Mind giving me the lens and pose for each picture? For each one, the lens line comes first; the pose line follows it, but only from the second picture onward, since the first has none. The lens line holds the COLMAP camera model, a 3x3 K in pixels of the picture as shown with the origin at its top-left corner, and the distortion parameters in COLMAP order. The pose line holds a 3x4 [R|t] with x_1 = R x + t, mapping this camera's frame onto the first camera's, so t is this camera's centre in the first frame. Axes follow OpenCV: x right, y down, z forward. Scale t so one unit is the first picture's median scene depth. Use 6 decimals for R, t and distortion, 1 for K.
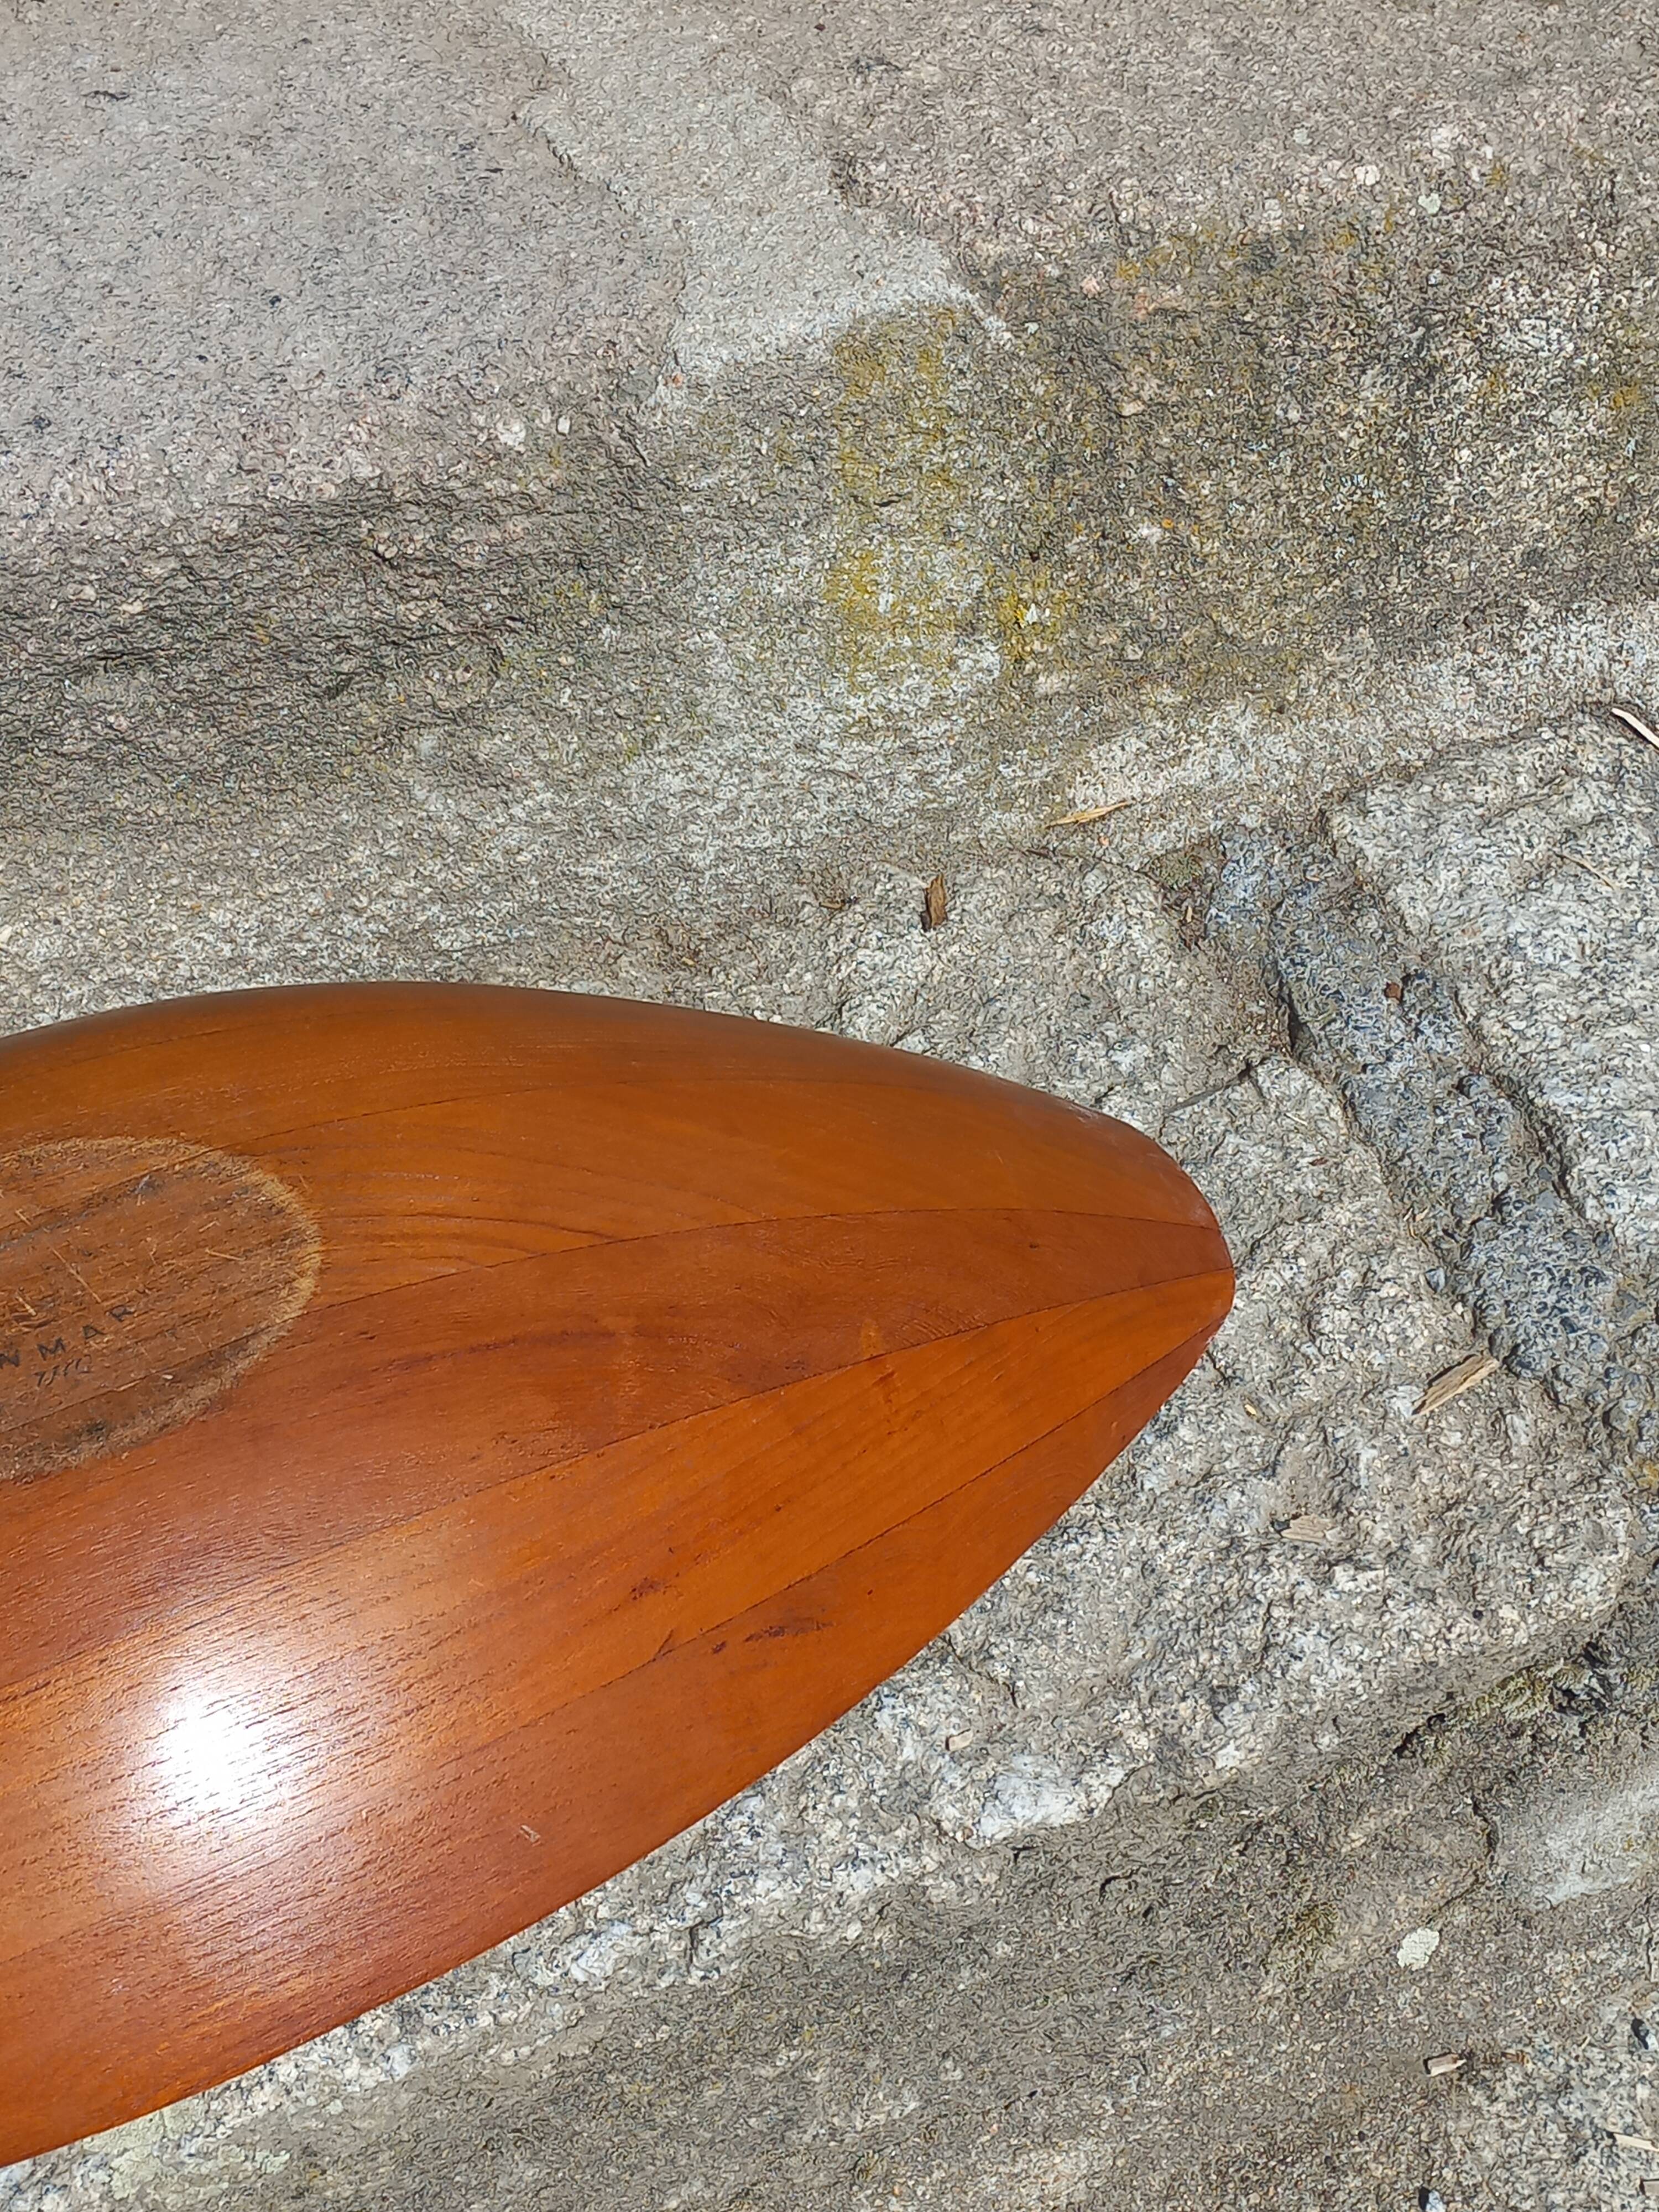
lens RADIAL K [[3158.8, 0, 833.9], [0, 3158.8, 1101.3], [0, 0, 1]] dist [0.086531, 0.000000]
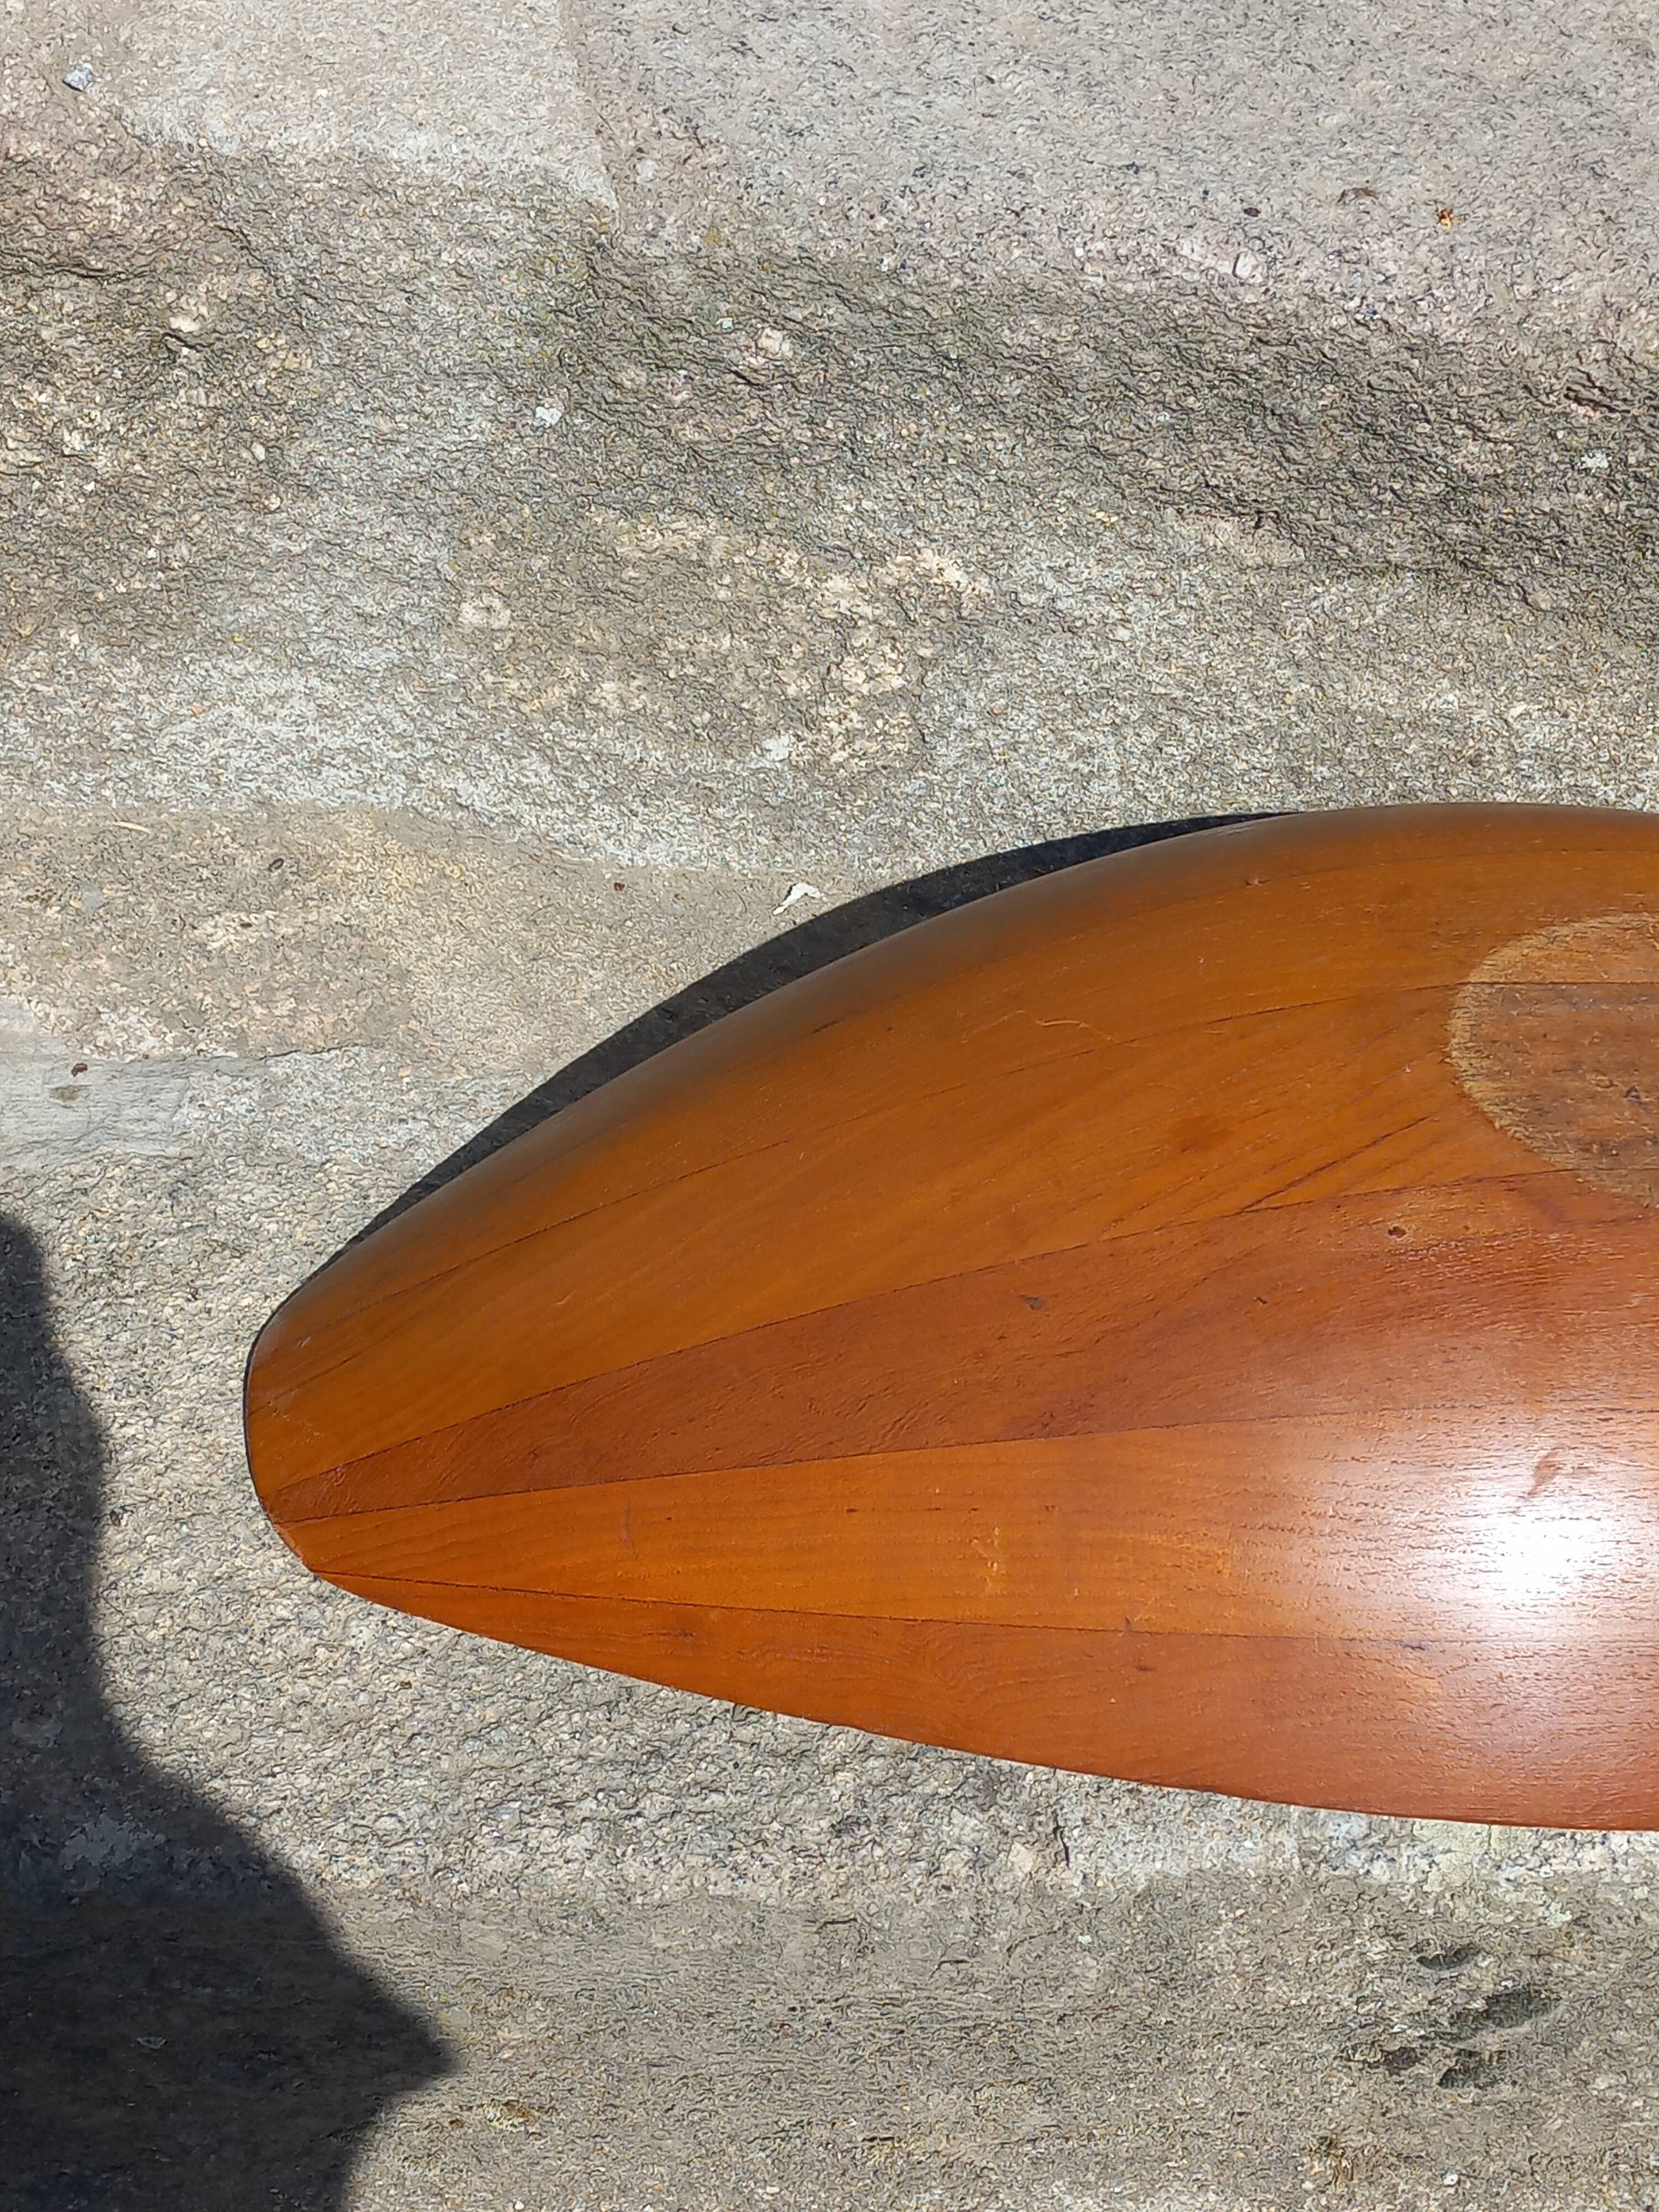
lens RADIAL K [[3158.8, 0, 839.0], [0, 3158.8, 1103.1], [0, 0, 1]] dist [0.086531, 0.000000]
pose [[0.928136, 0.355836, -0.109287, -0.307099], [-0.354575, 0.934499, 0.031423, 0.111484], [0.113310, 0.009585, 0.993513, -0.044859]]
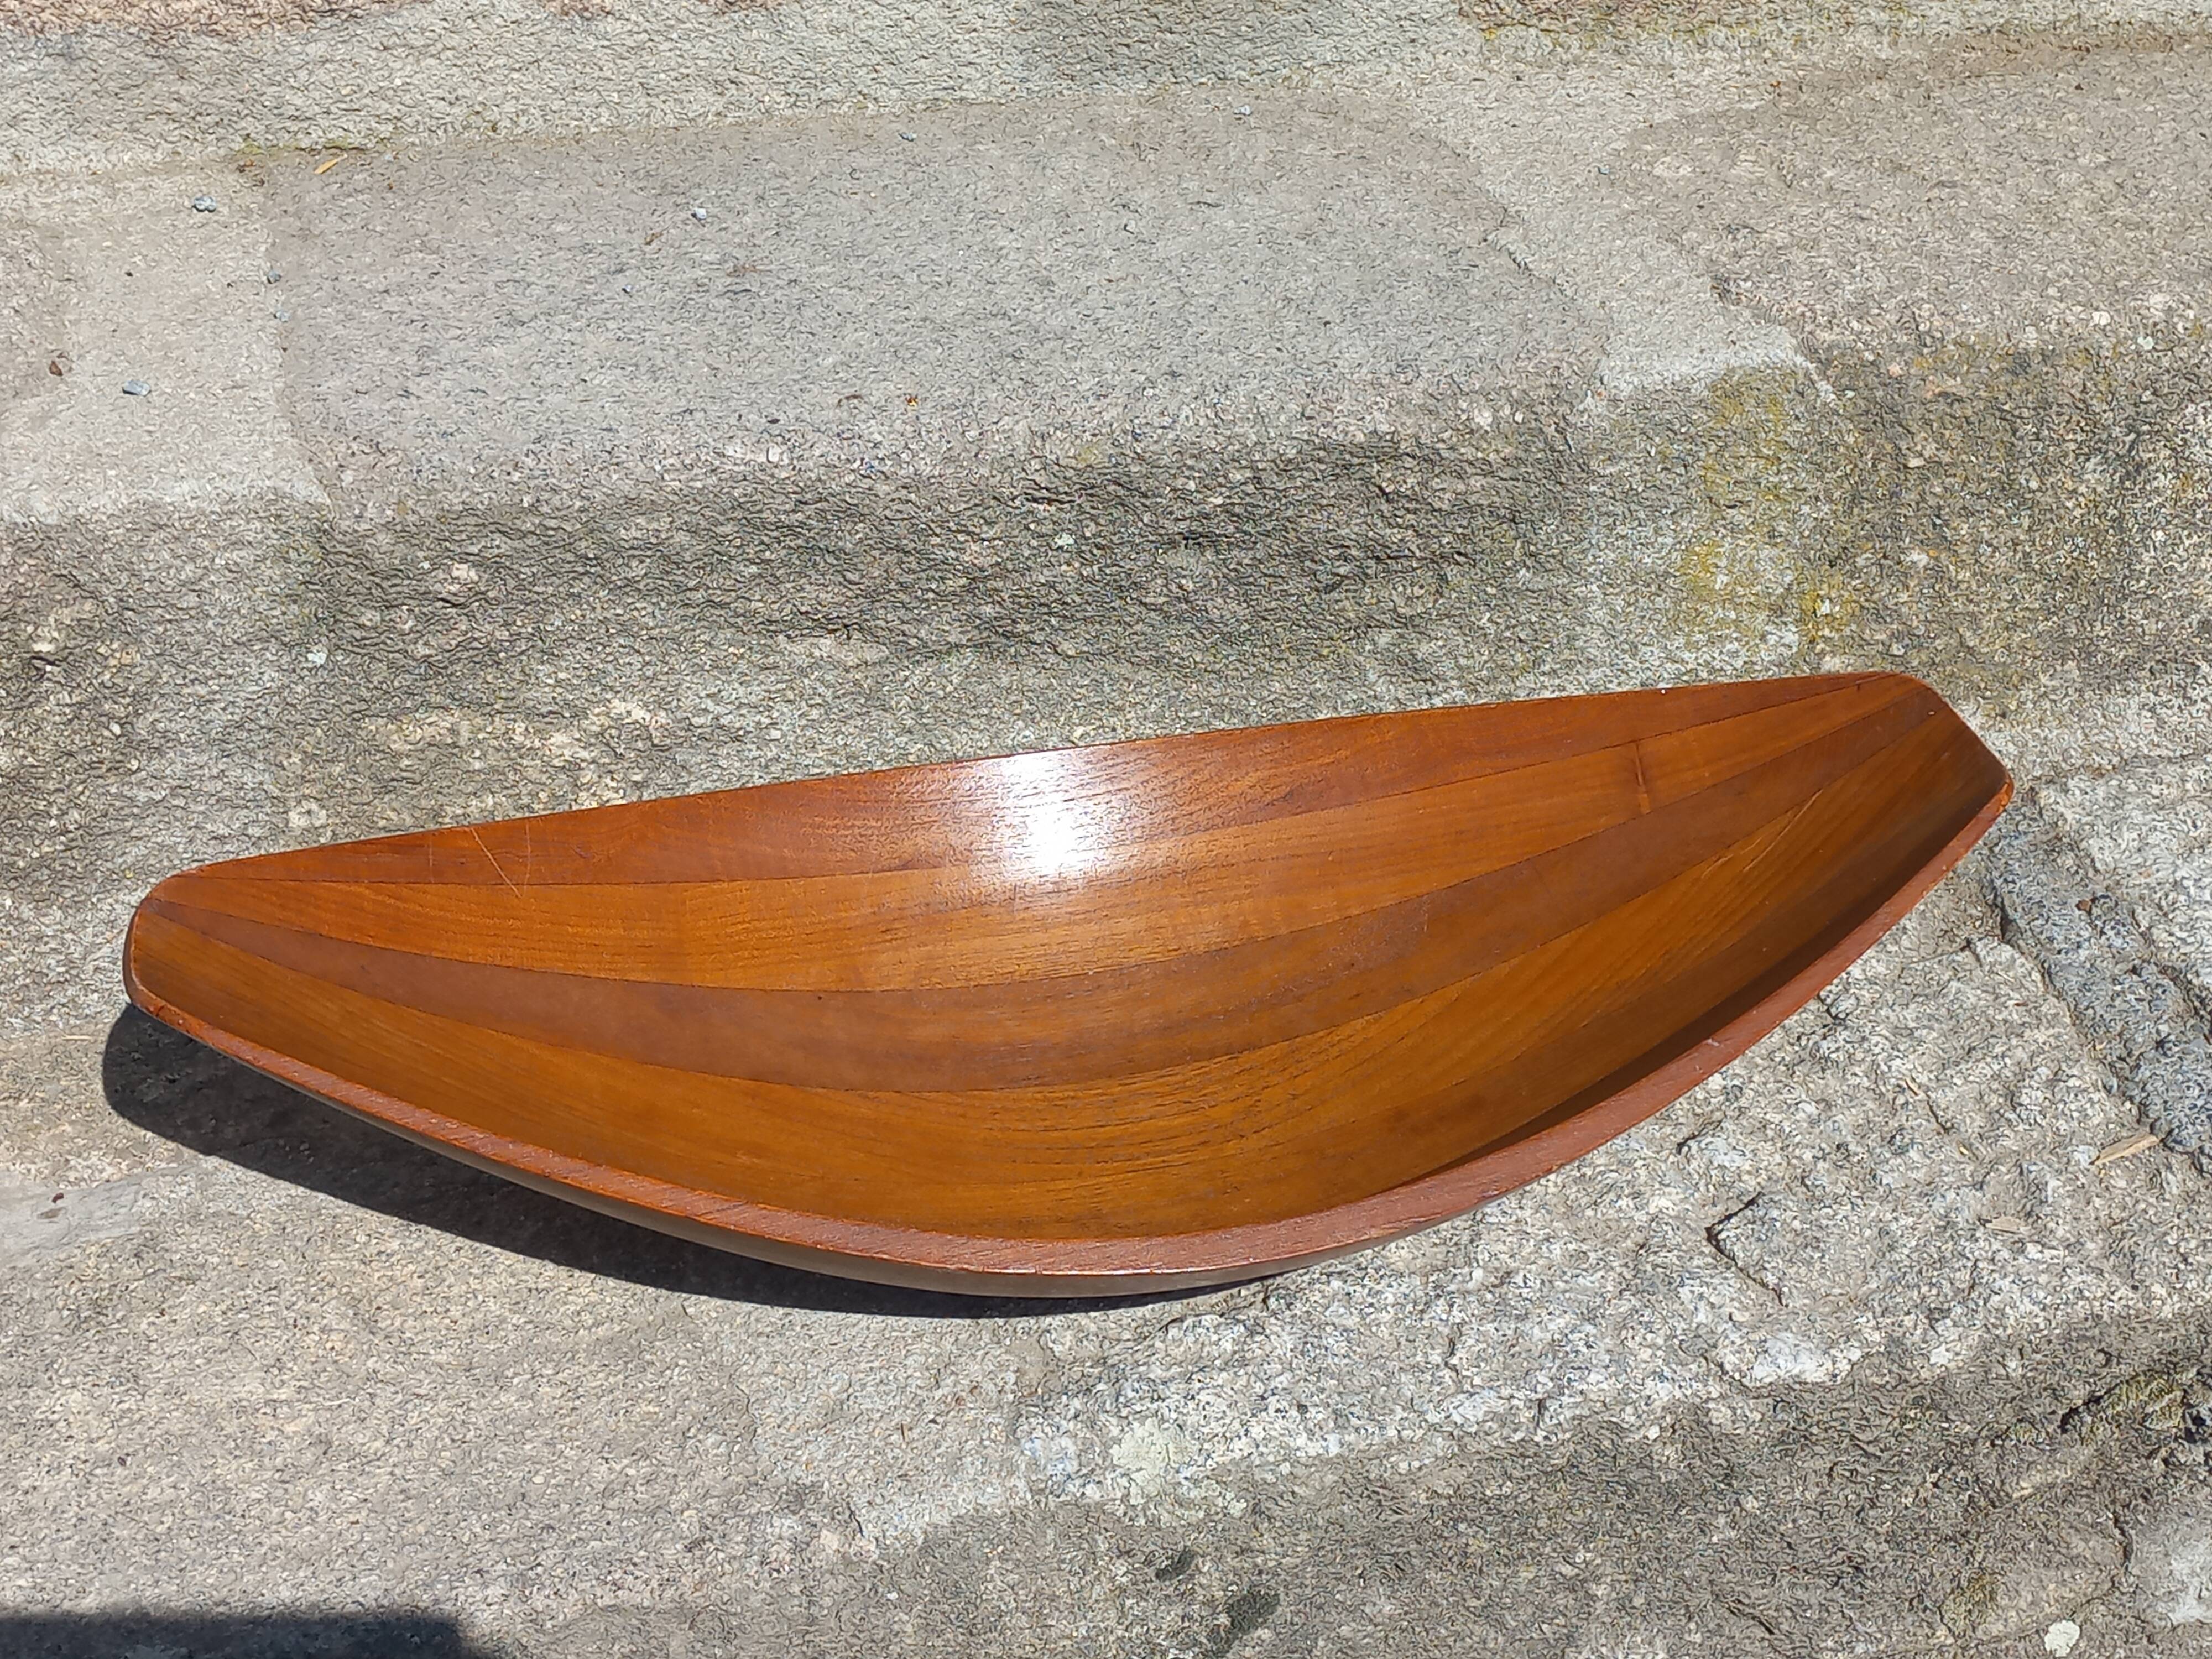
lens RADIAL K [[3158.8, 0, 1099.8], [0, 3158.8, 812.4], [0, 0, 1]] dist [0.086531, 0.000000]
pose [[0.988419, 0.102233, -0.112141, -0.090085], [-0.124508, 0.968823, -0.214195, 0.282155], [0.086747, 0.225677, 0.970332, -0.357821]]
